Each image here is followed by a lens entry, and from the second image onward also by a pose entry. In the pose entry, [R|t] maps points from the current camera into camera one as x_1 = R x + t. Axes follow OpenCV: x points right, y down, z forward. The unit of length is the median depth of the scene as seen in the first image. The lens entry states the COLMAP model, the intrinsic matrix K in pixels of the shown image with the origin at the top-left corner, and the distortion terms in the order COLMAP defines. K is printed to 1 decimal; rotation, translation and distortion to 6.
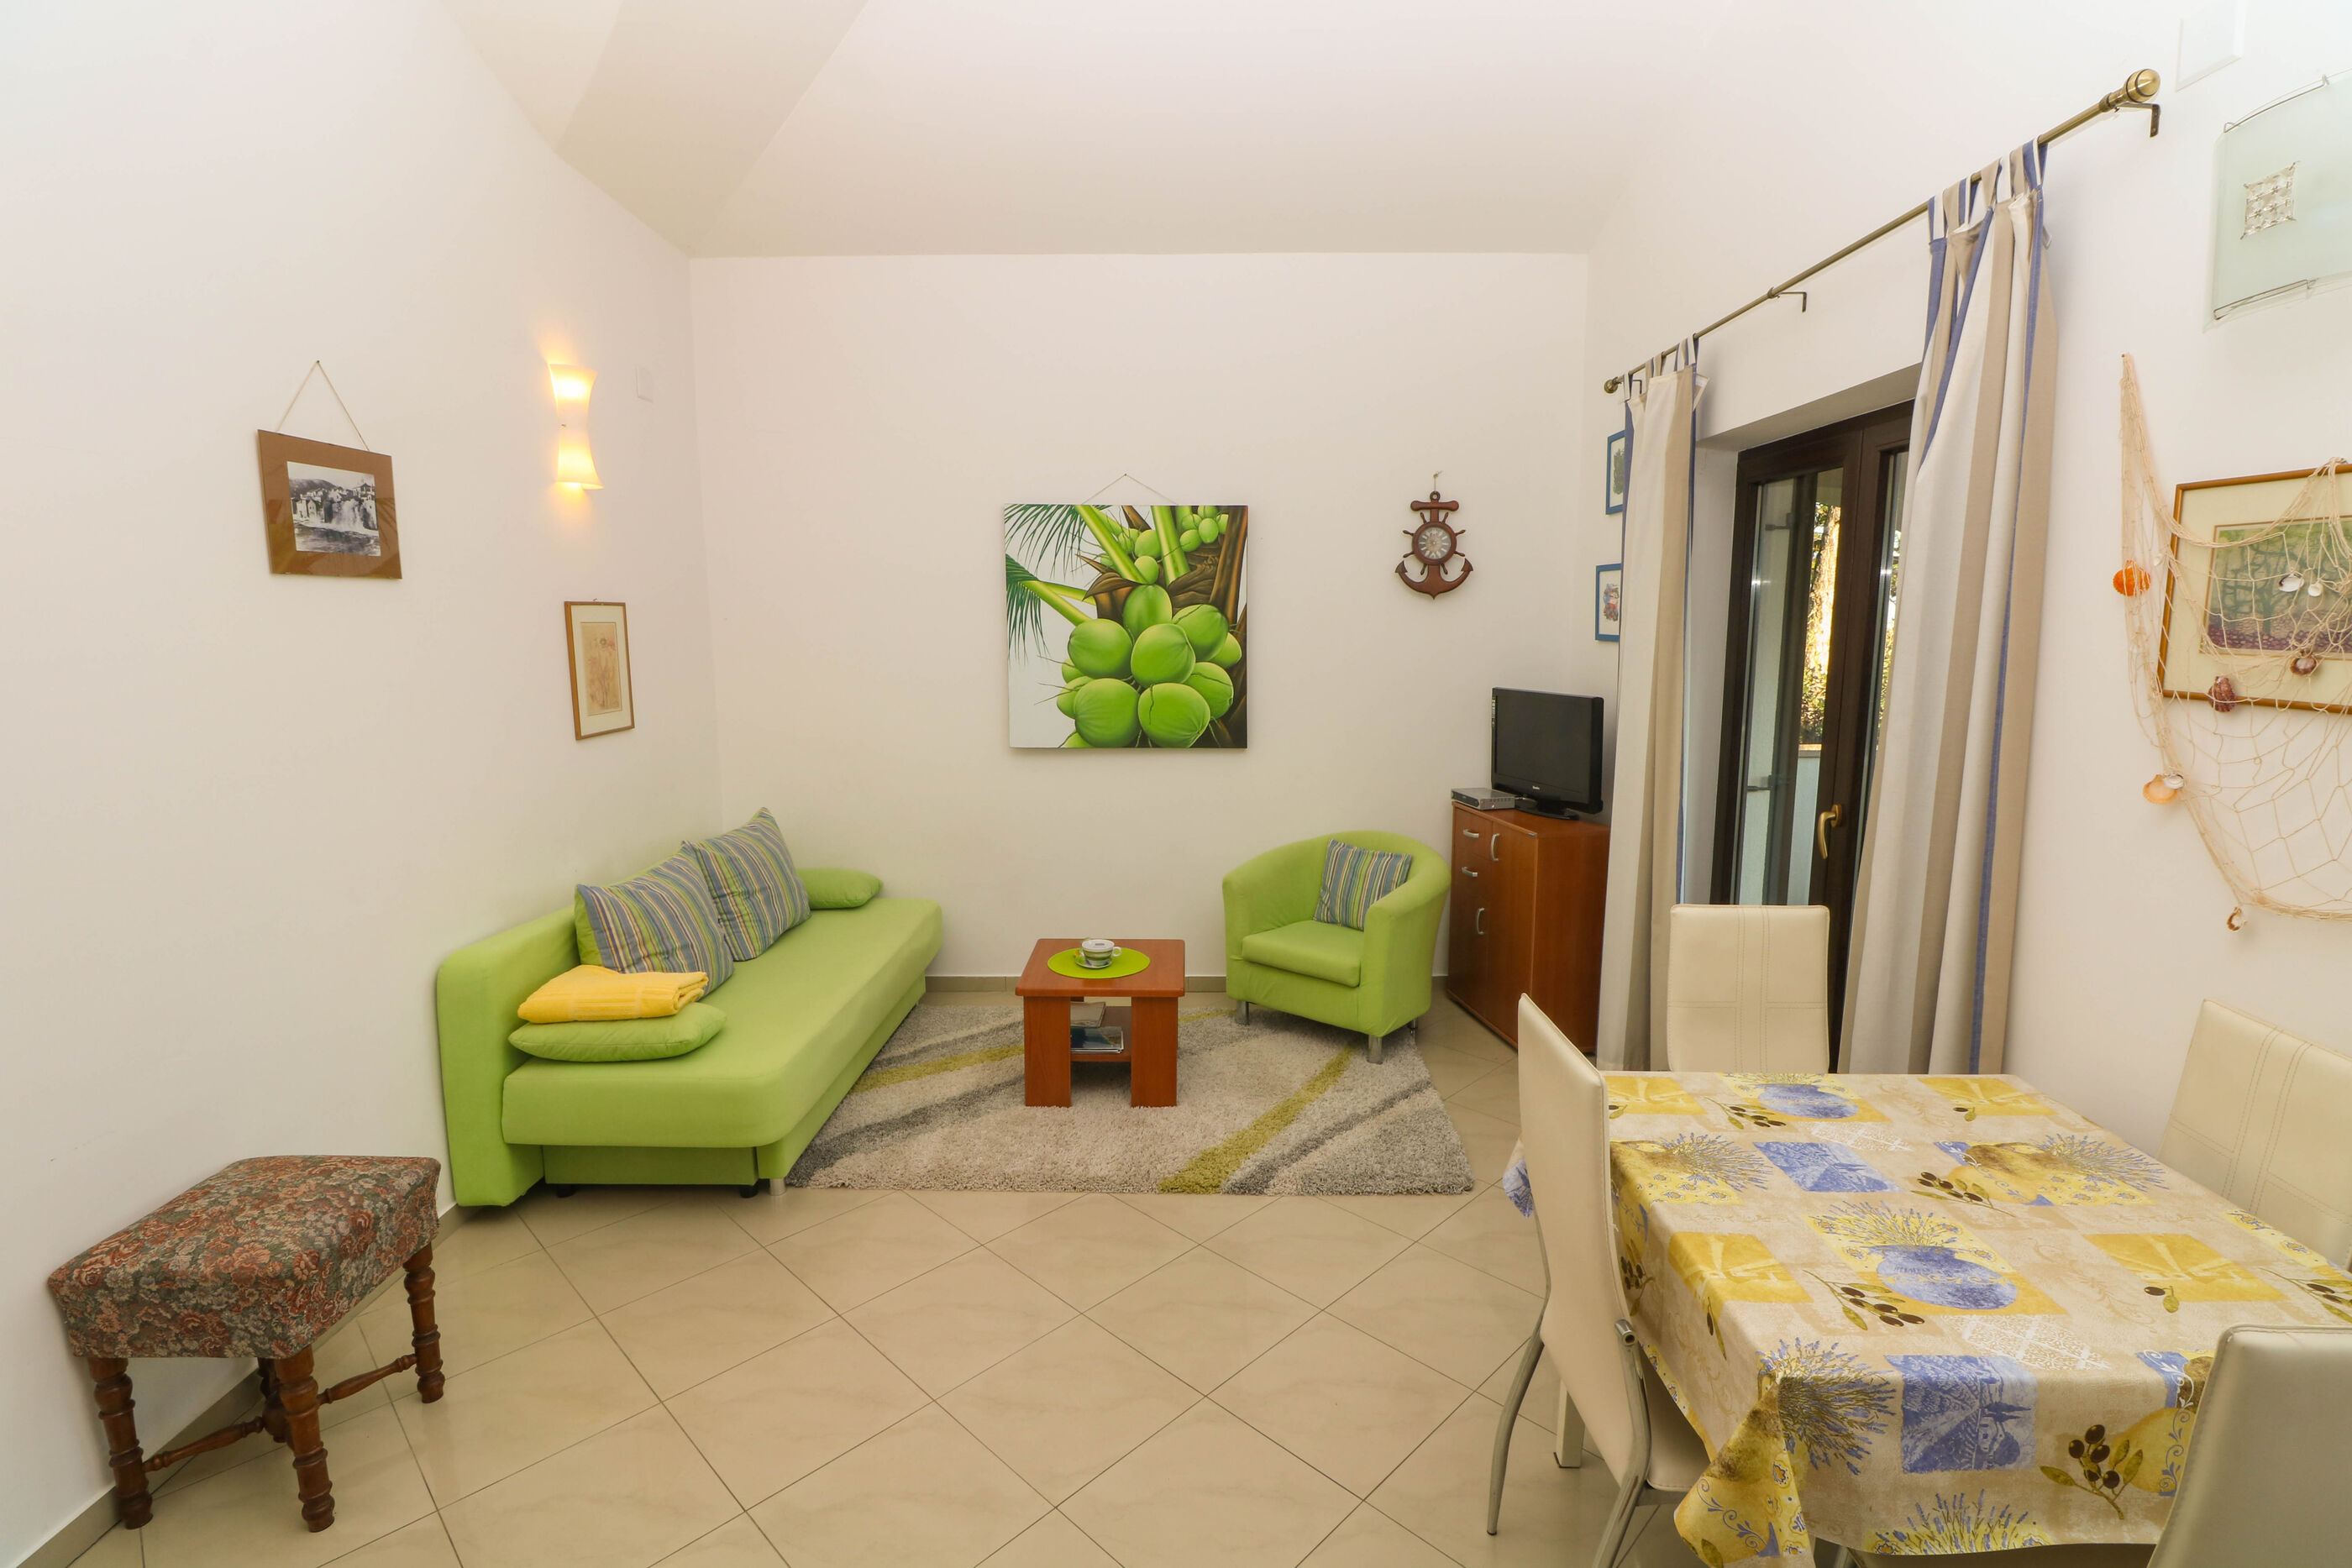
lens RADIAL K [[1085.6, 0, 1195.0], [0, 1085.6, 775.3], [0, 0, 1]] dist [-0.002066, -0.011733]
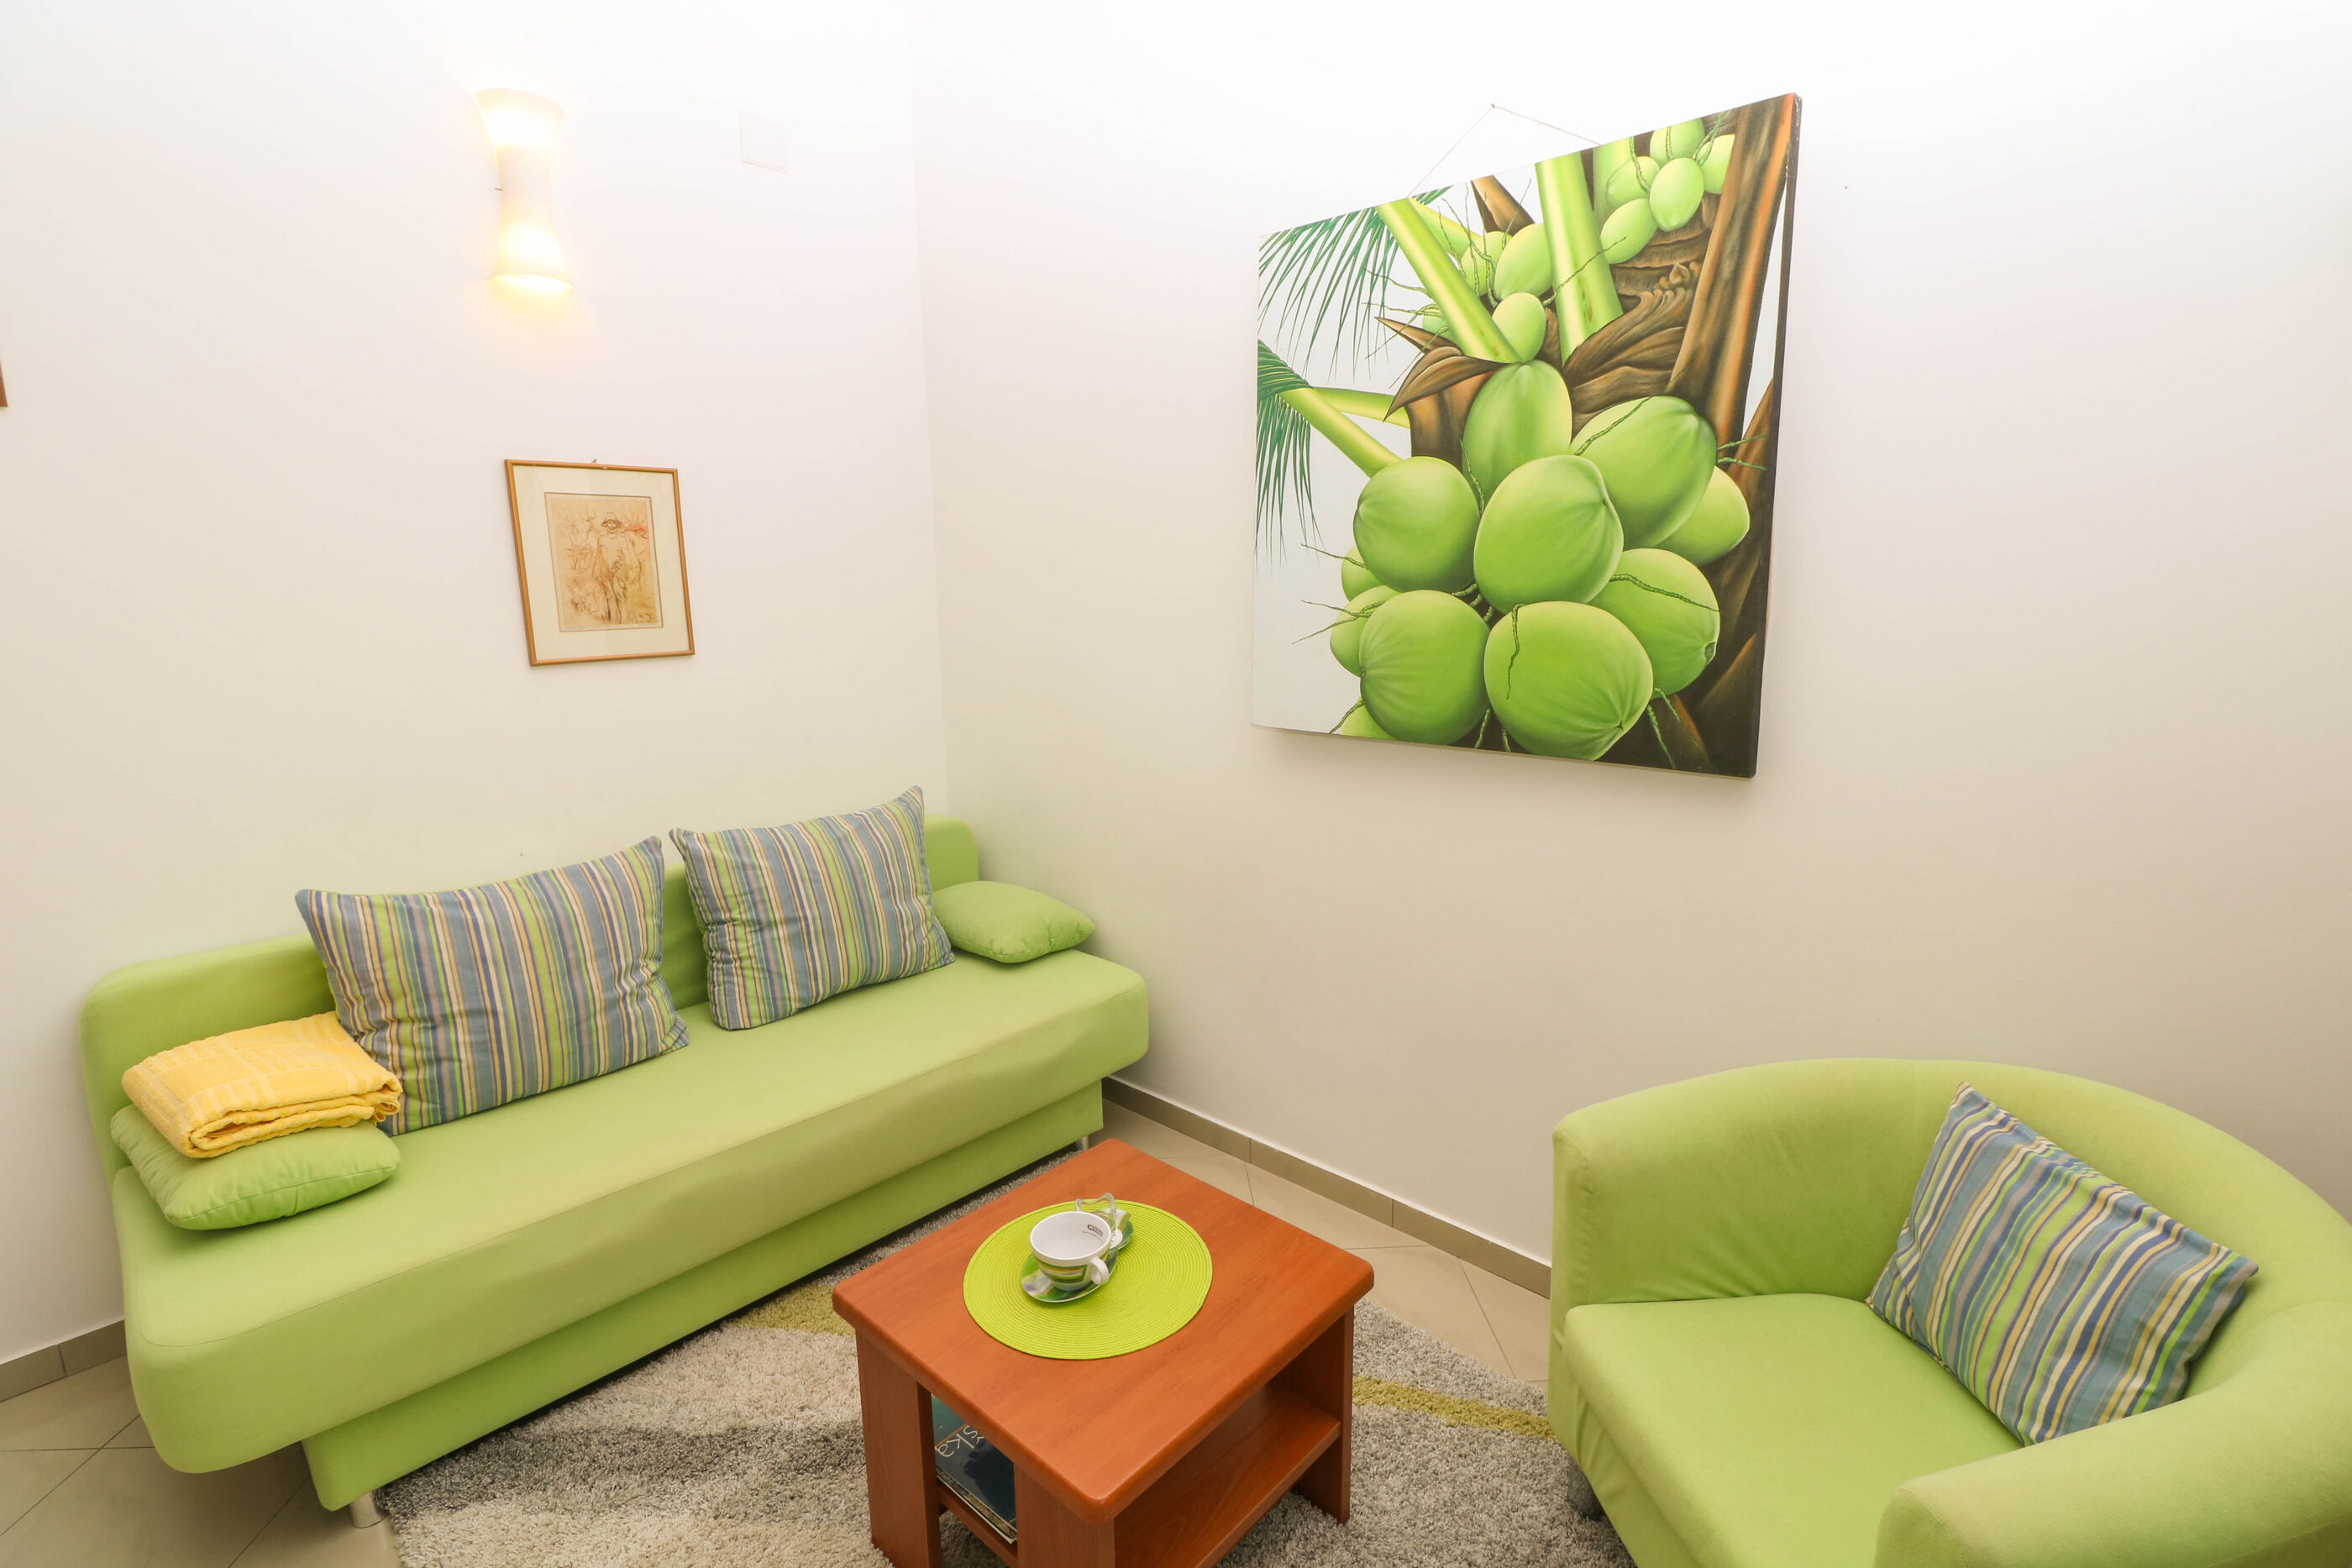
lens RADIAL K [[1085.6, 0, 1194.3], [0, 1085.6, 775.0], [0, 0, 1]] dist [-0.002066, -0.011733]
pose [[0.738862, 0.111774, -0.664522, 0.167975], [-0.082058, 0.993732, 0.075910, -0.041894], [0.668842, -0.001558, 0.743403, 0.638105]]
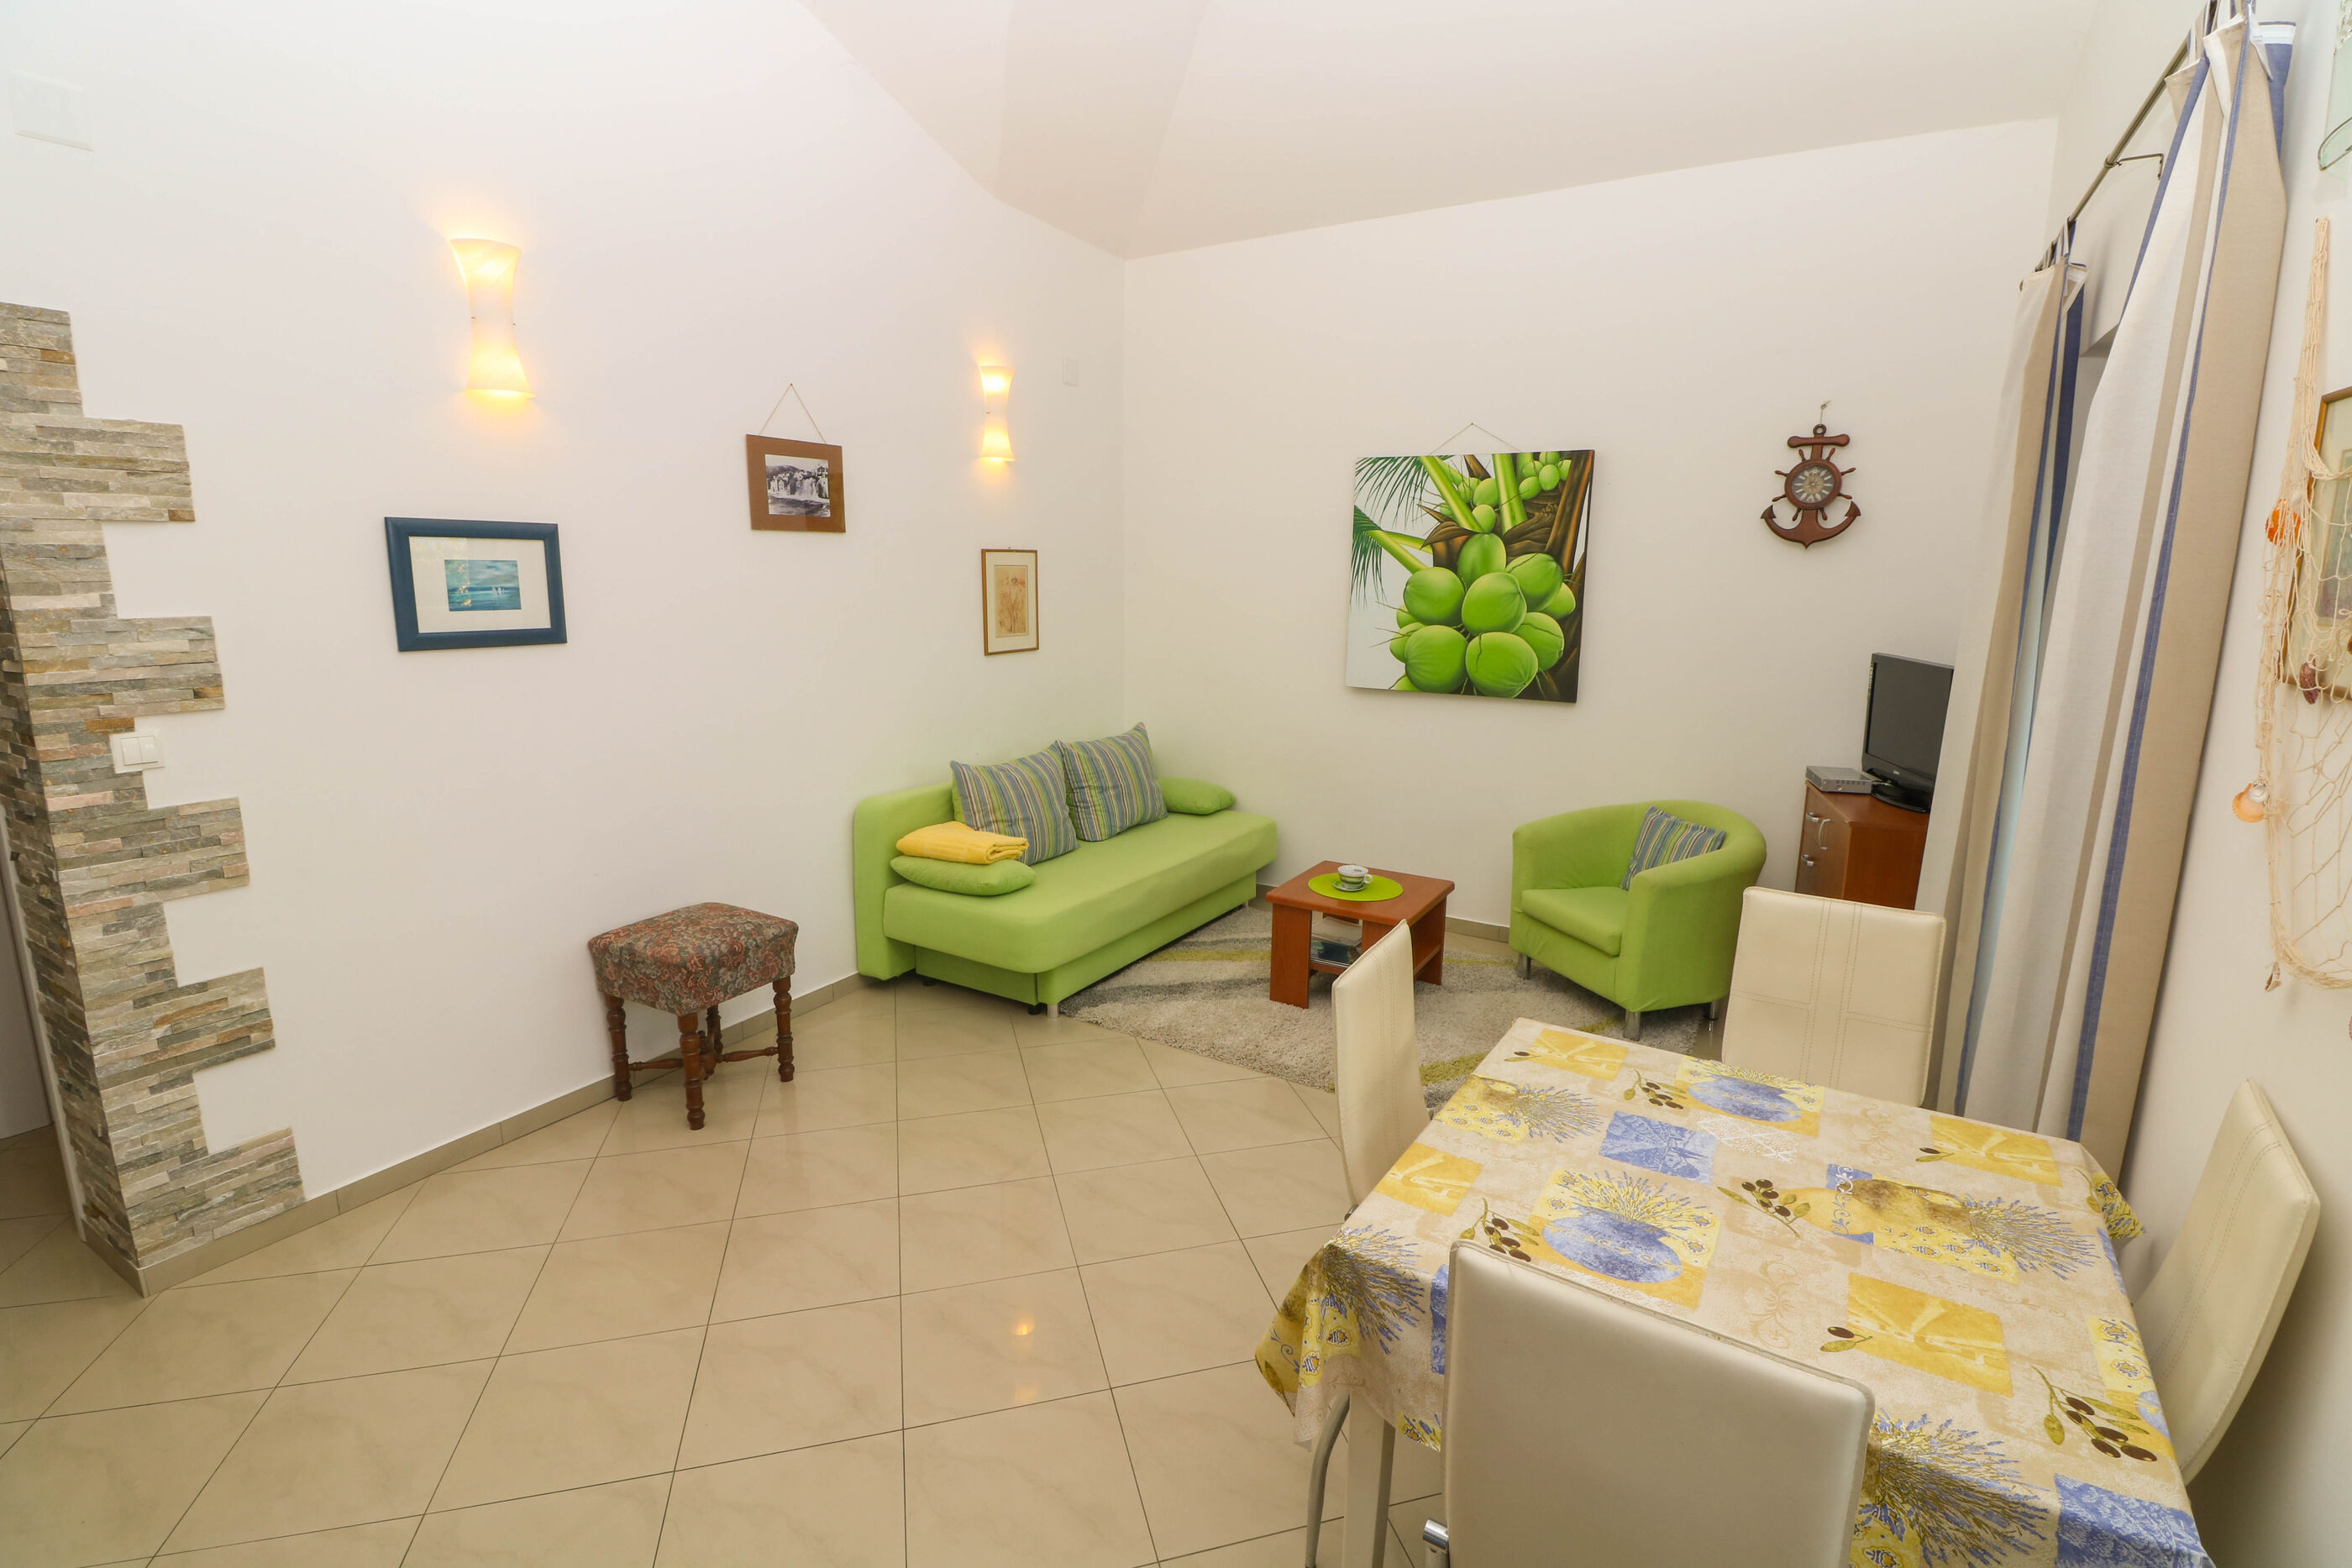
lens RADIAL K [[1085.6, 0, 1191.6], [0, 1085.6, 775.0], [0, 0, 1]] dist [-0.002066, -0.011733]
pose [[0.860349, 0.105420, -0.498684, 0.262908], [-0.082454, 0.994277, 0.067932, 0.001578], [0.502992, -0.017327, 0.864118, -0.012252]]
